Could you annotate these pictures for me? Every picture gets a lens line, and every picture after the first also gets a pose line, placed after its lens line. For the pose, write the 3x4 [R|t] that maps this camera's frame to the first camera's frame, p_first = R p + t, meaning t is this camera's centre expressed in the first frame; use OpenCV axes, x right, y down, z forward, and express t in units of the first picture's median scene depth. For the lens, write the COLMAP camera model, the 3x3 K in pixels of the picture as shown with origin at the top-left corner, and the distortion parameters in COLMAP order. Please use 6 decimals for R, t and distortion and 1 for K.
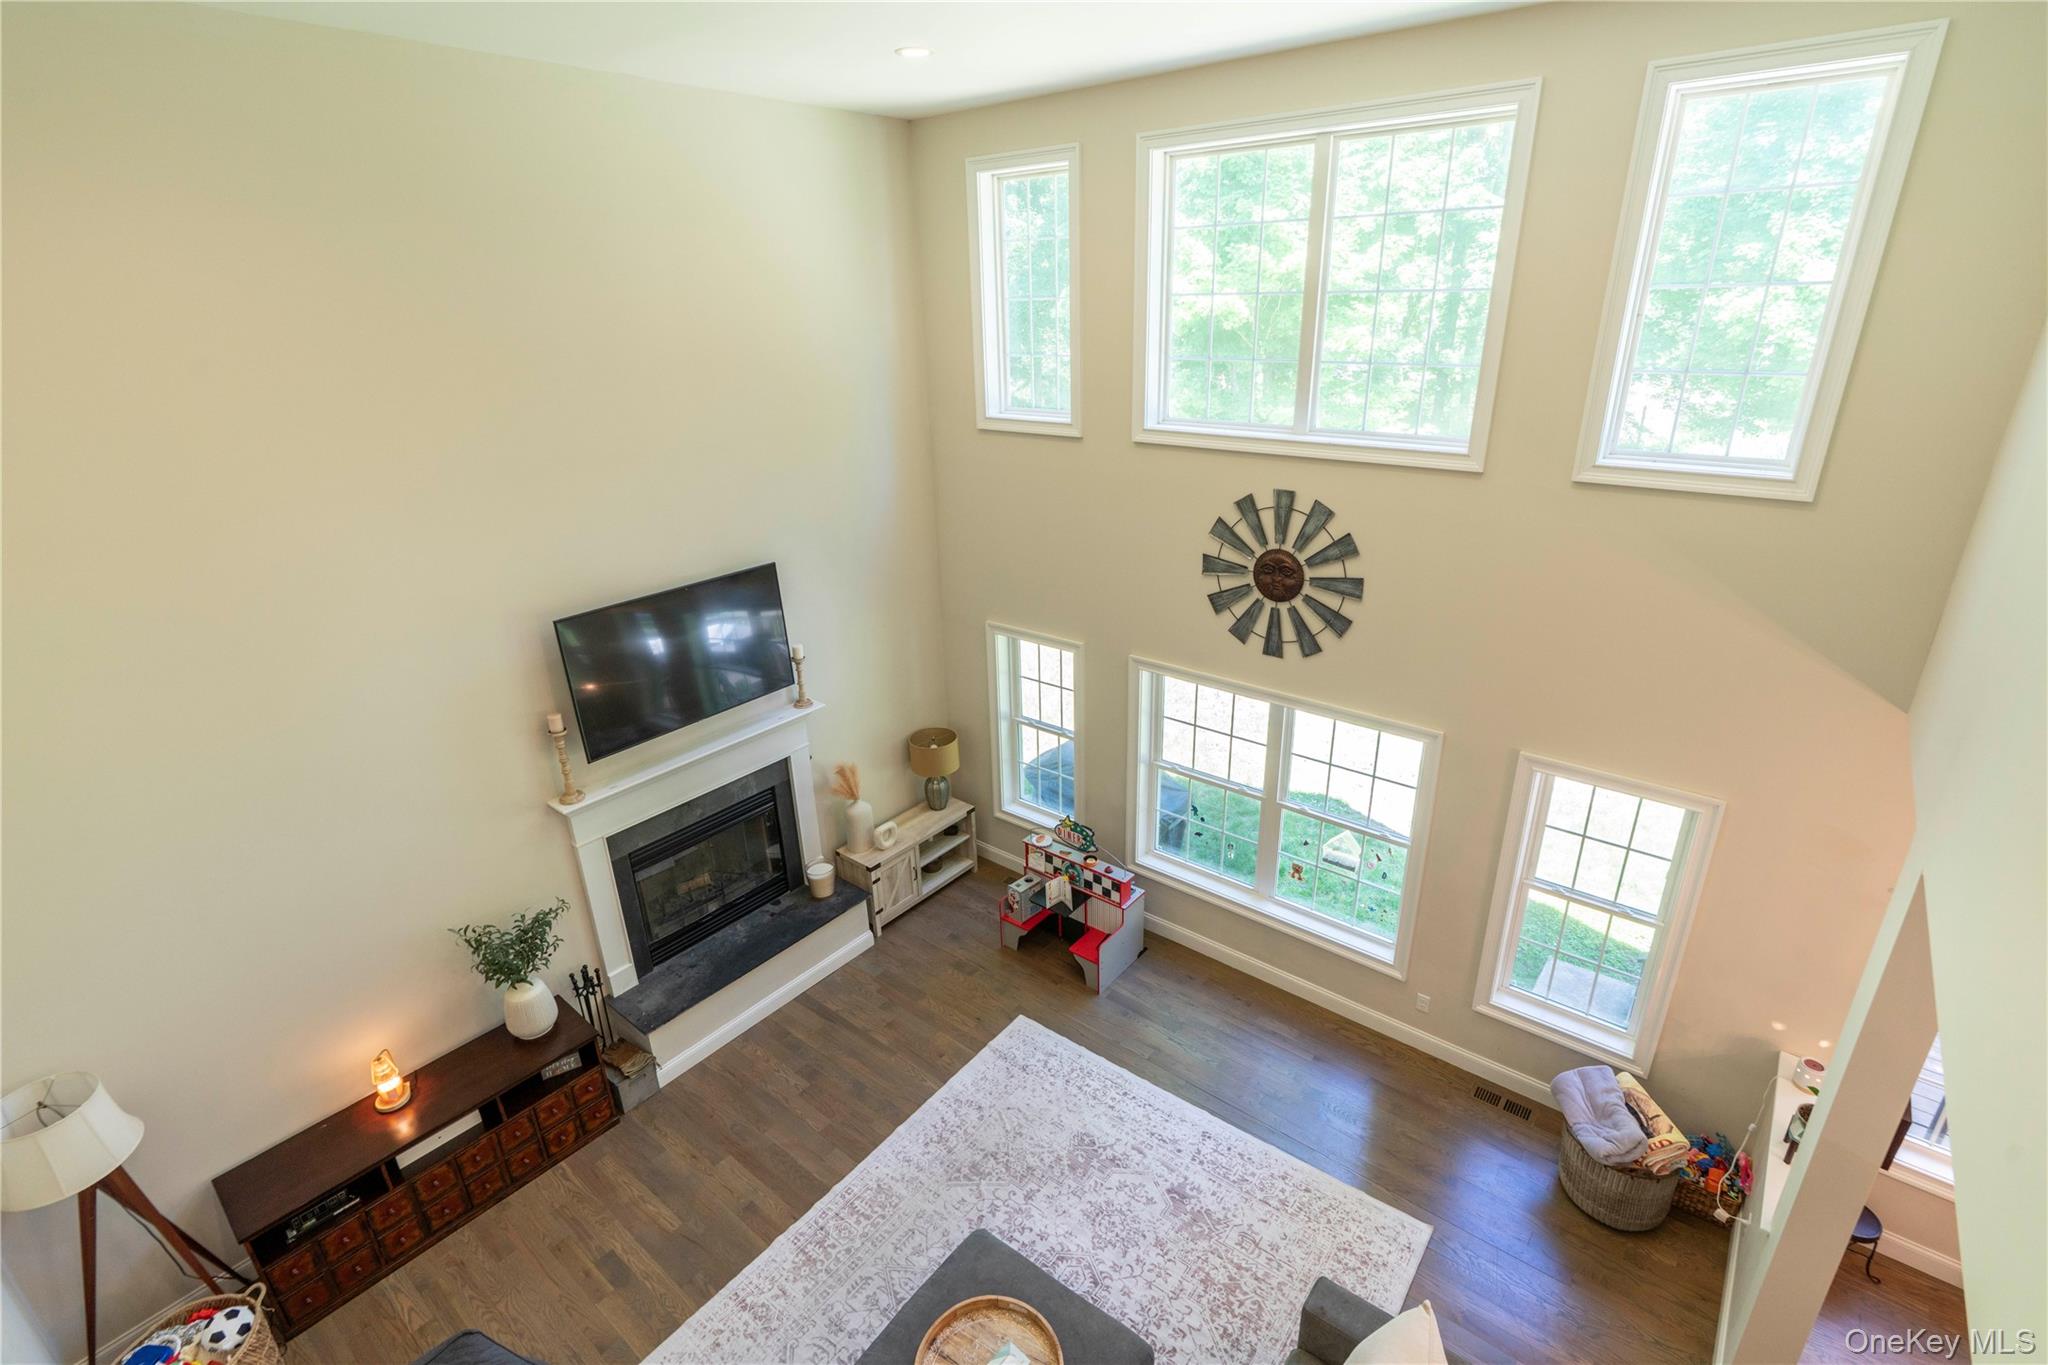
lens RADIAL K [[949.1, 0, 1028.3], [0, 949.1, 683.6], [0, 0, 1]] dist [-0.002755, 0.000285]
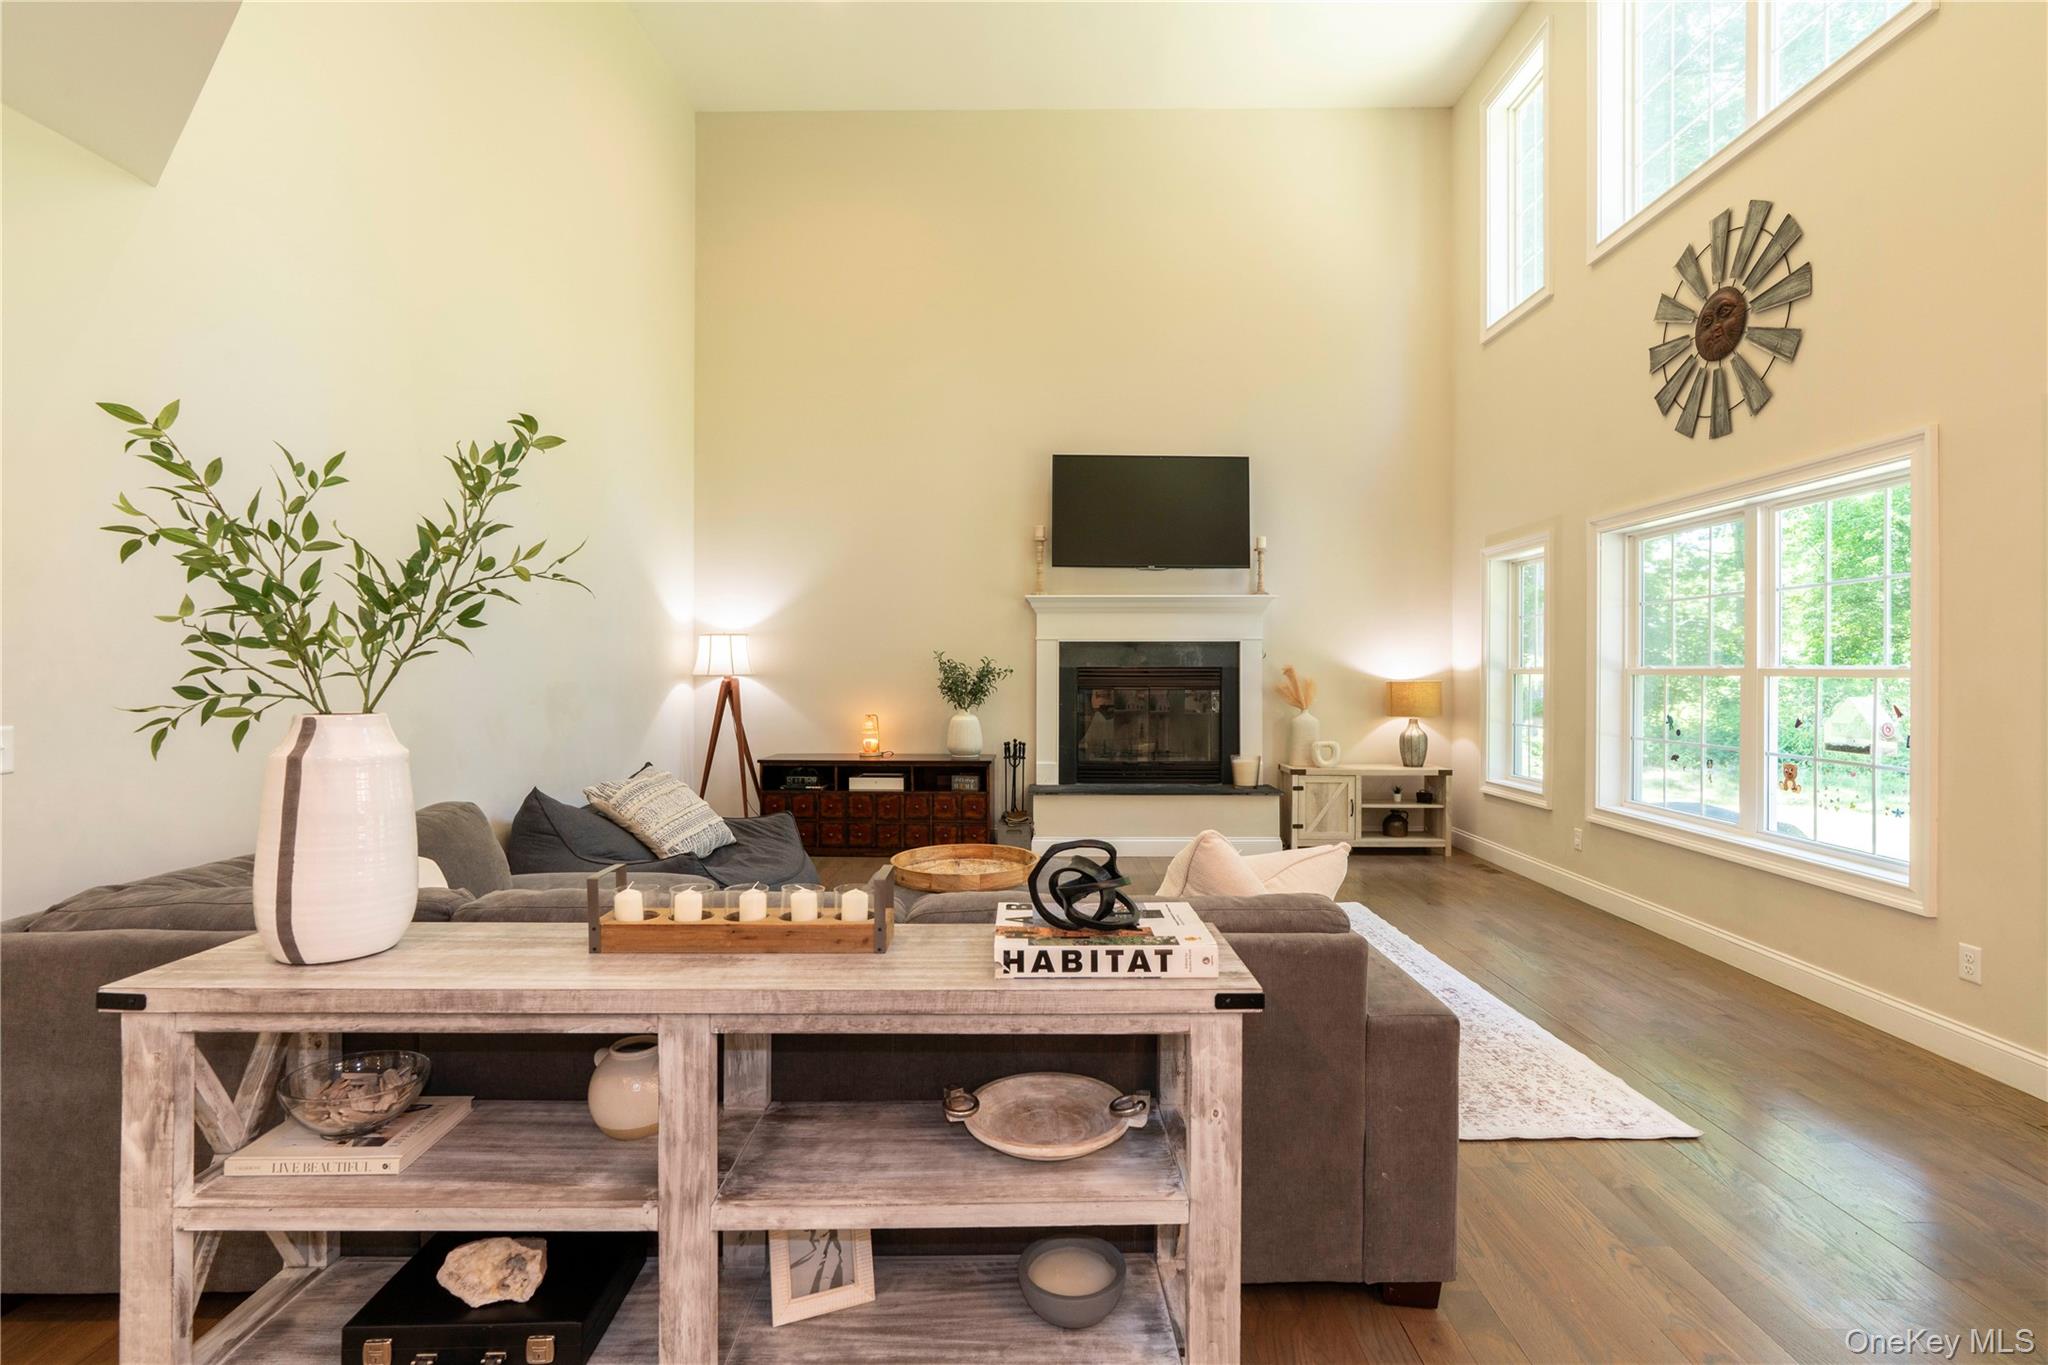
lens RADIAL K [[950.1, 0, 1025.5], [0, 950.1, 672.2], [0, 0, 1]] dist [-0.017542, 0.010587]
pose [[0.618533, 0.028091, -0.785257, 0.532268], [-0.310306, 0.926864, -0.211265, 0.492808], [0.721892, 0.374344, 0.582013, 0.256147]]
